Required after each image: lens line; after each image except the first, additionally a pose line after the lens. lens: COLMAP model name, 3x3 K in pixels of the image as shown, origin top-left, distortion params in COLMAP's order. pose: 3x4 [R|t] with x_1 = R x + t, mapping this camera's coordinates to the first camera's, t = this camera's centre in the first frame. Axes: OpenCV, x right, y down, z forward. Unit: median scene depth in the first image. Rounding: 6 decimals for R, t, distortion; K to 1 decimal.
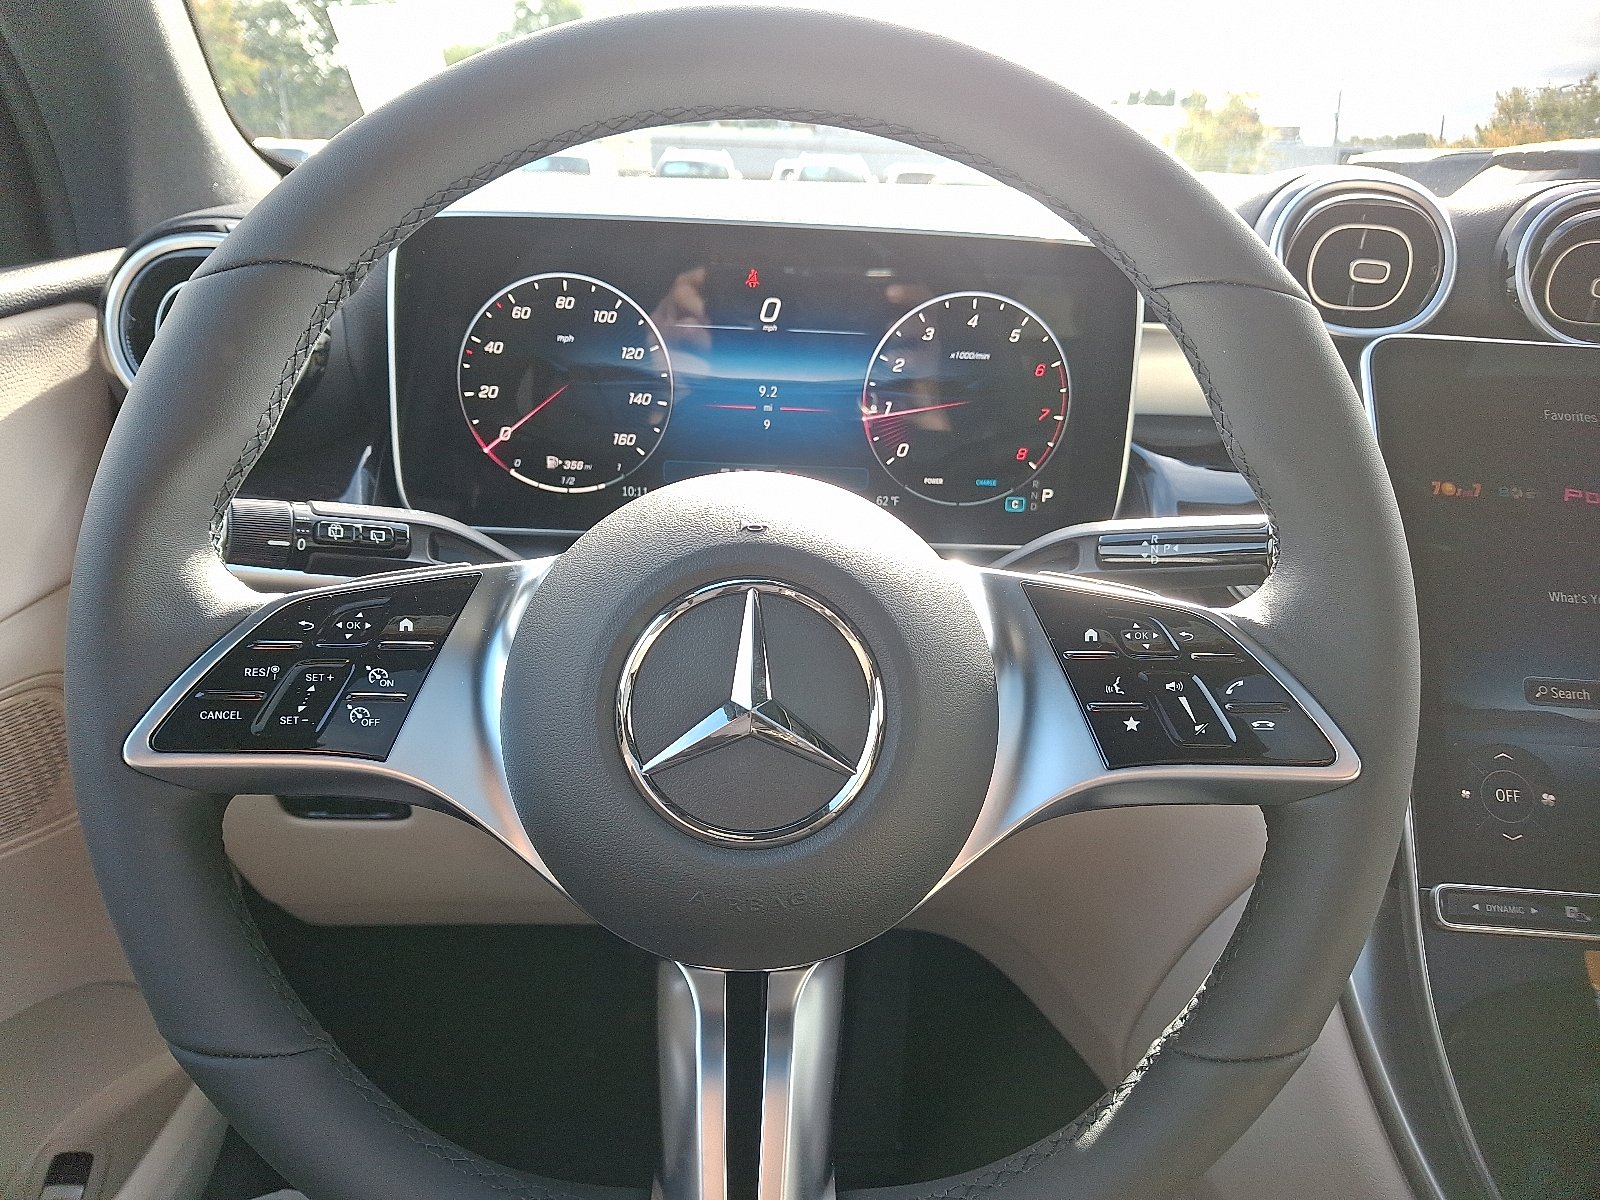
lens RADIAL K [[1235.6, 0, 800.0], [0, 1235.6, 600.0], [0, 0, 1]] dist [0.013103, -0.003864]
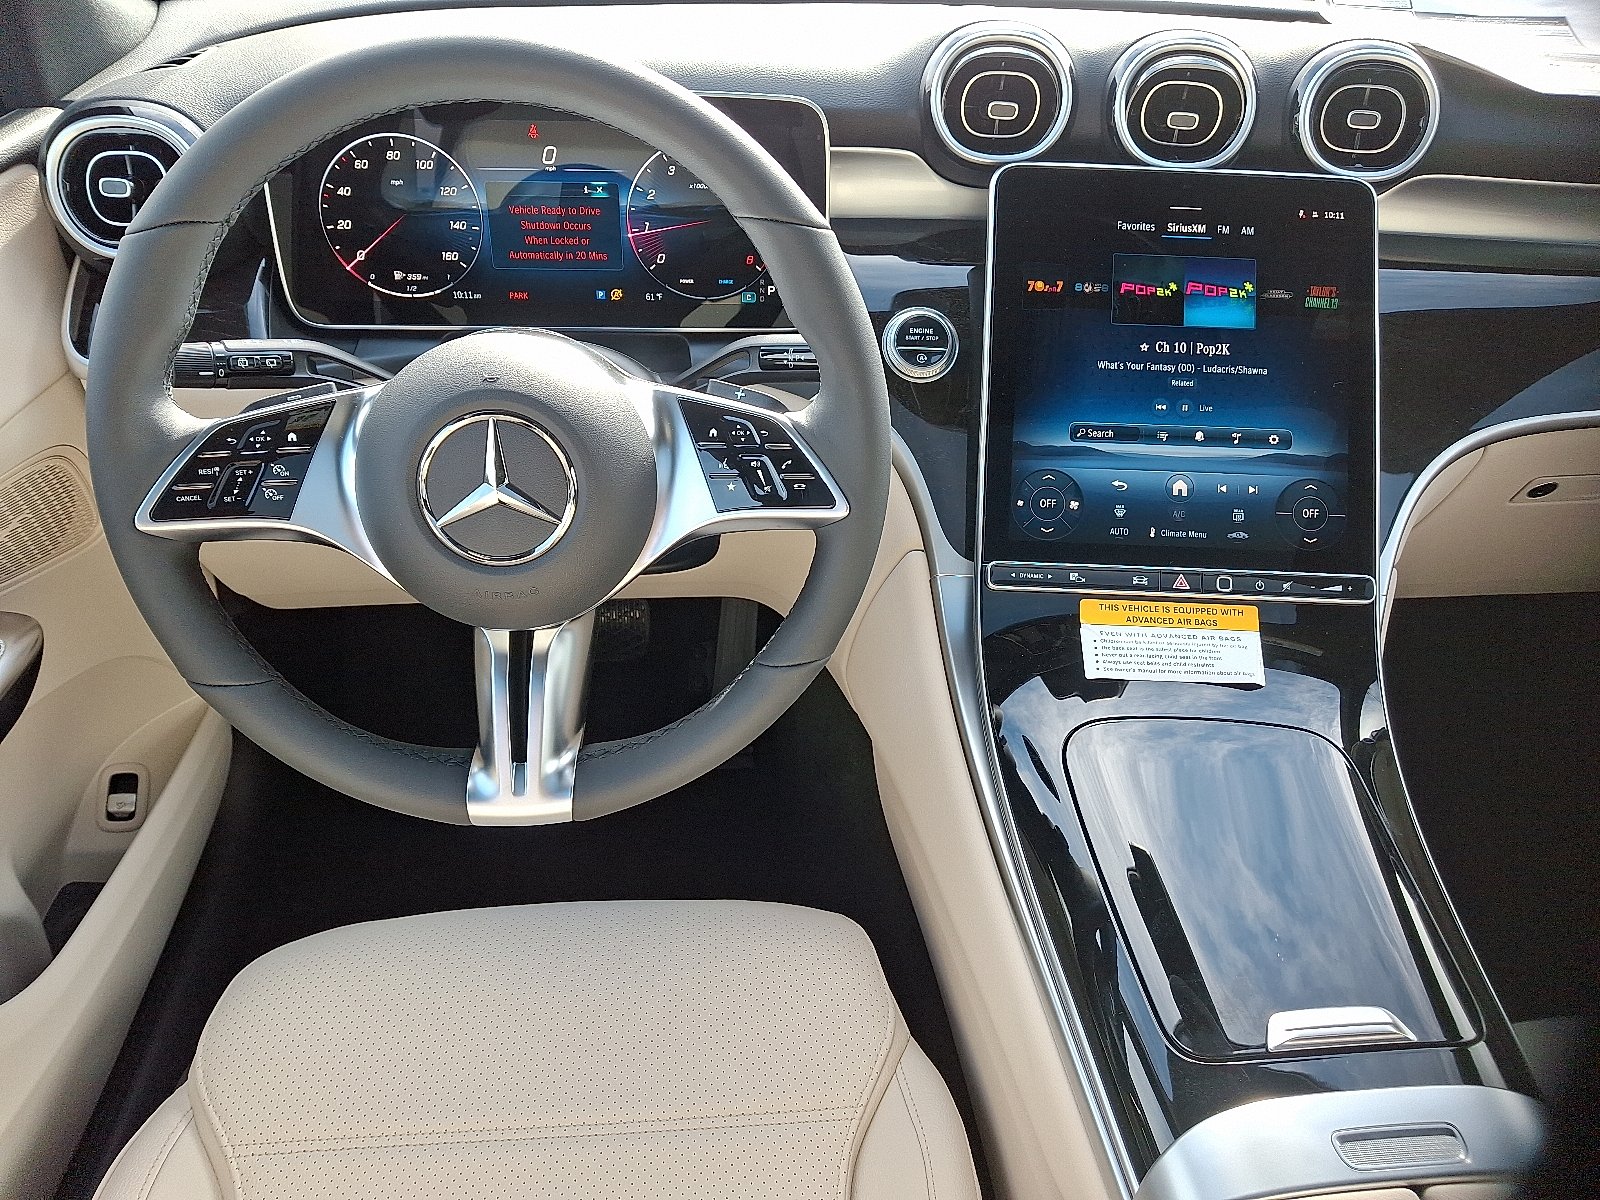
lens RADIAL K [[1235.6, 0, 800.0], [0, 1235.6, 600.0], [0, 0, 1]] dist [0.013103, -0.003864]
pose [[0.999359, -0.026589, 0.023967, 0.265212], [0.018784, 0.959467, 0.281194, -0.188792], [-0.030473, -0.280563, 0.959352, -0.565707]]
